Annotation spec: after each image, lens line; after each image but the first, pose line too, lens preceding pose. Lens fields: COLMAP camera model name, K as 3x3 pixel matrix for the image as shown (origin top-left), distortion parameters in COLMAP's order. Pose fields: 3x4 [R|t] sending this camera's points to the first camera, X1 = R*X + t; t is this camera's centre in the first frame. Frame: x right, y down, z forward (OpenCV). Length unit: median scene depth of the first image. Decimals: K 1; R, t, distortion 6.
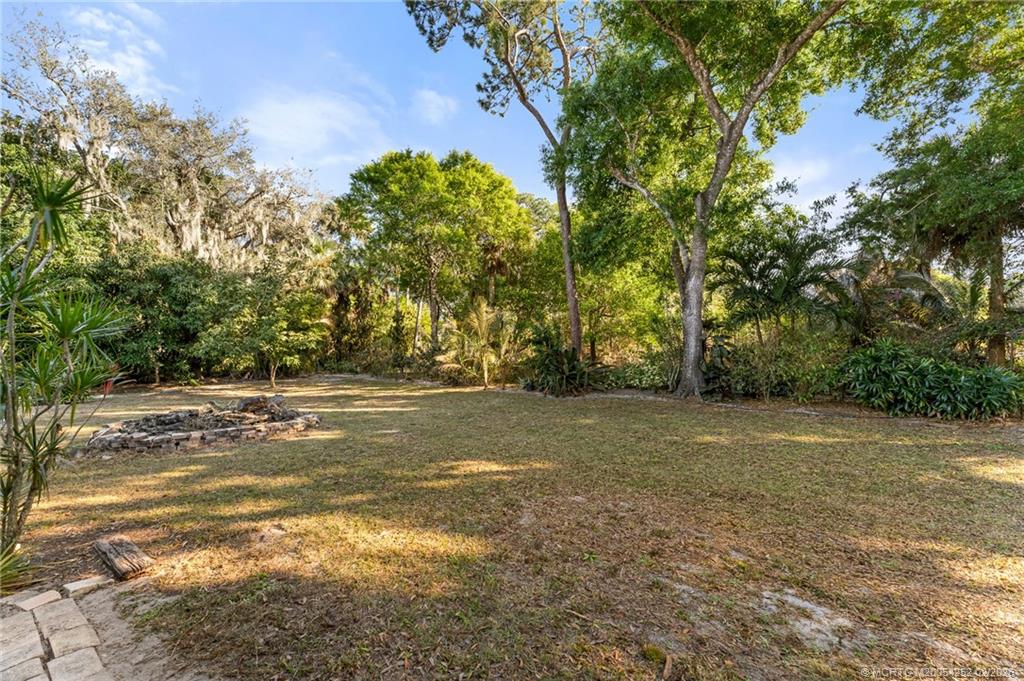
lens RADIAL K [[408.0, 0, 506.0], [0, 408.0, 341.3], [0, 0, 1]] dist [-0.001928, 0.000163]
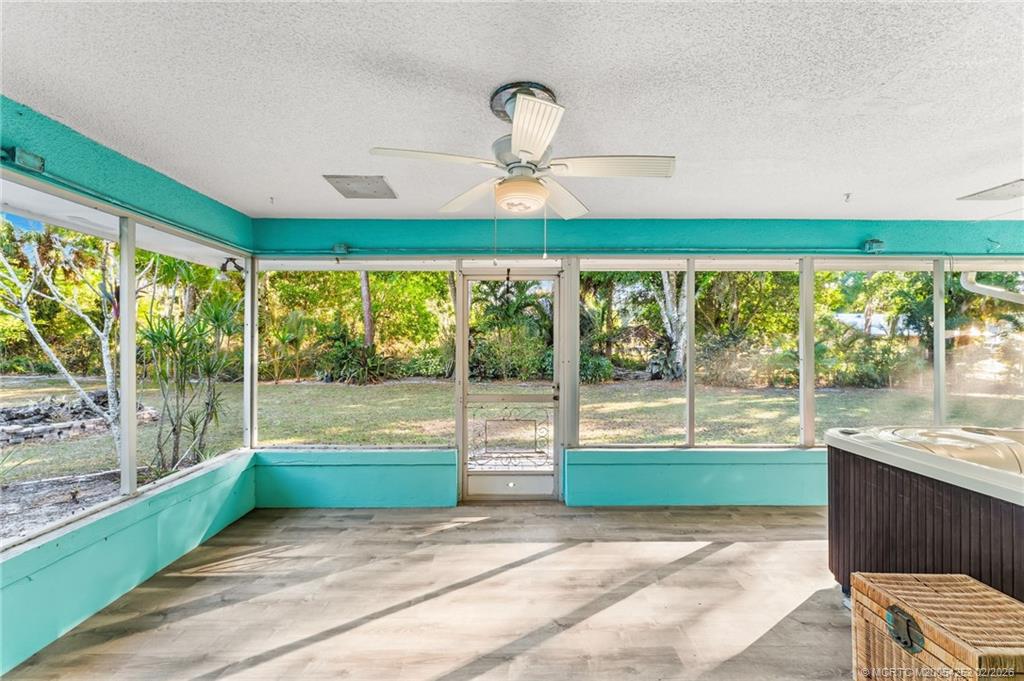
lens RADIAL K [[416.9, 0, 510.5], [0, 416.9, 340.0], [0, 0, 1]] dist [-0.000931, -0.000218]
pose [[0.814791, 0.019419, 0.579429, -0.236183], [-0.023617, 0.999721, -0.000295, -0.008131], [-0.579273, -0.013444, 0.815023, -0.270484]]
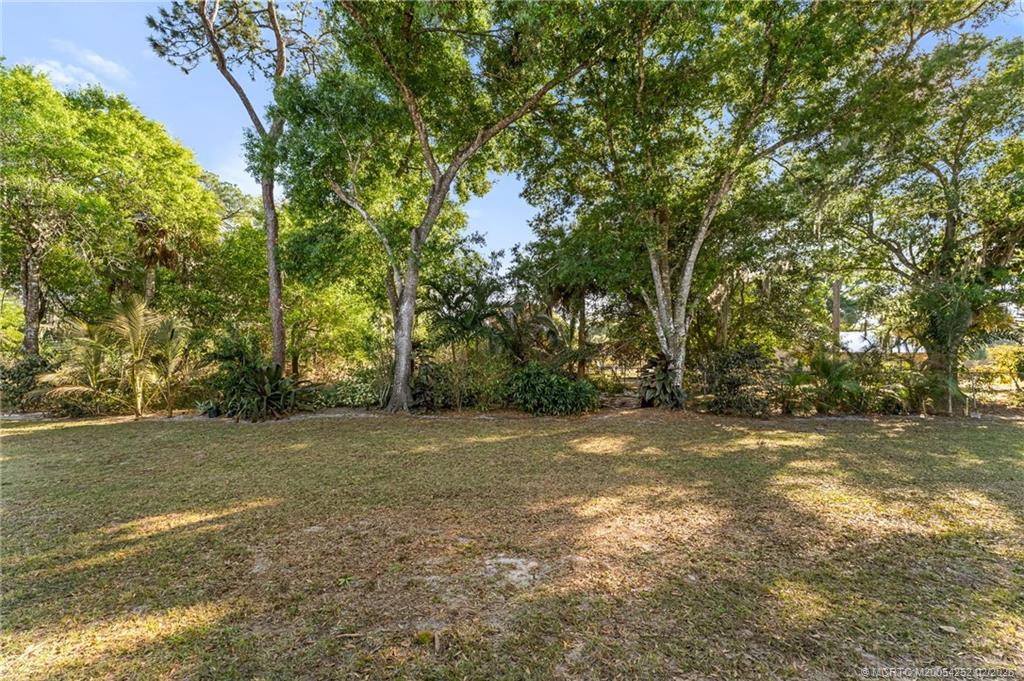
lens RADIAL K [[408.1, 0, 510.1], [0, 408.1, 344.9], [0, 0, 1]] dist [-0.000204, -0.000013]
pose [[0.755775, 0.040098, 0.653603, -0.037250], [-0.021898, 0.999113, -0.035973, -0.007352], [-0.654465, 0.012874, 0.755982, -0.011199]]
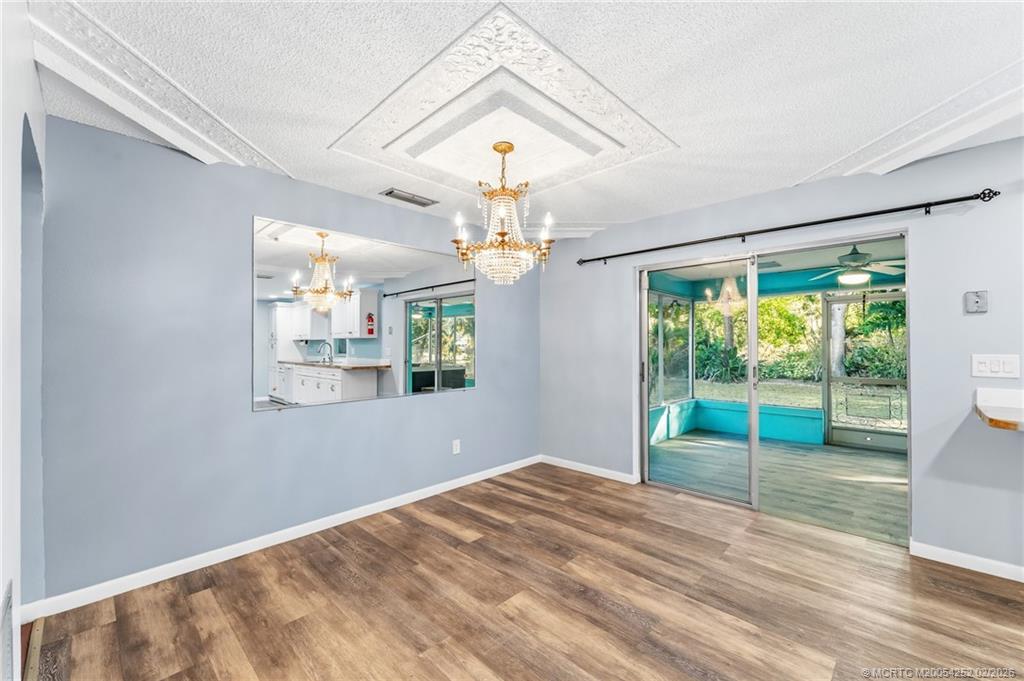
lens RADIAL K [[416.9, 0, 510.5], [0, 416.9, 340.0], [0, 0, 1]] dist [-0.000931, -0.000218]
pose [[0.985929, 0.013169, -0.166647, -0.355868], [-0.012388, 0.999907, 0.005726, -0.008405], [0.166707, -0.003581, 0.986000, -0.512689]]
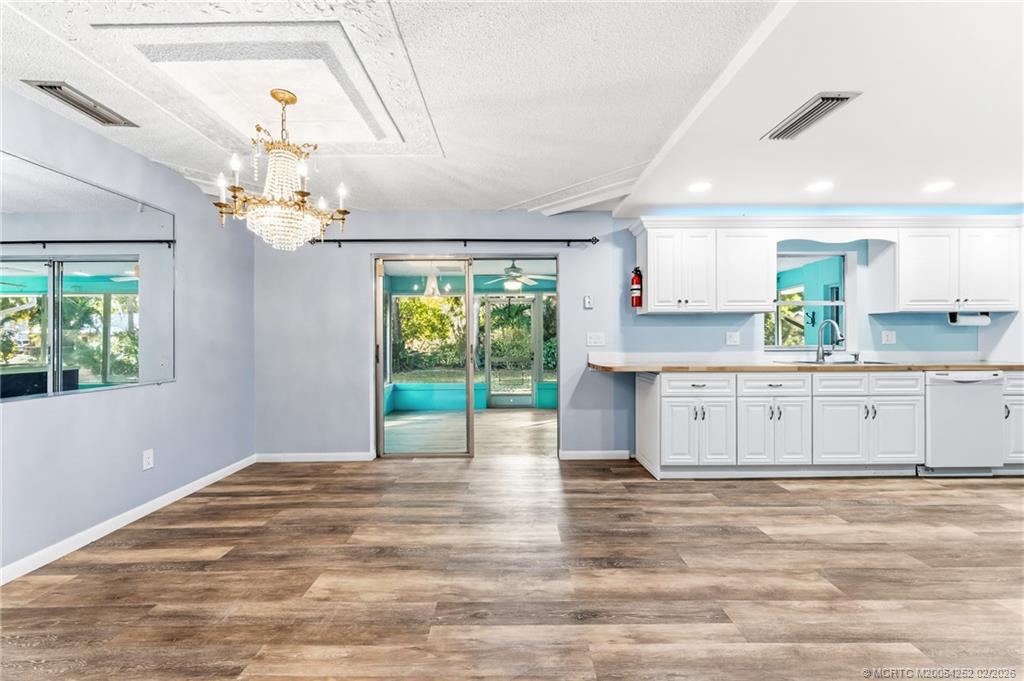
lens RADIAL K [[409.4, 0, 511.0], [0, 409.4, 337.5], [0, 0, 1]] dist [-0.001128, -0.000125]
pose [[0.818285, 0.015677, 0.574599, -0.405694], [-0.016512, 0.999857, -0.003765, 0.001503], [-0.574576, -0.006407, 0.818426, -0.515979]]
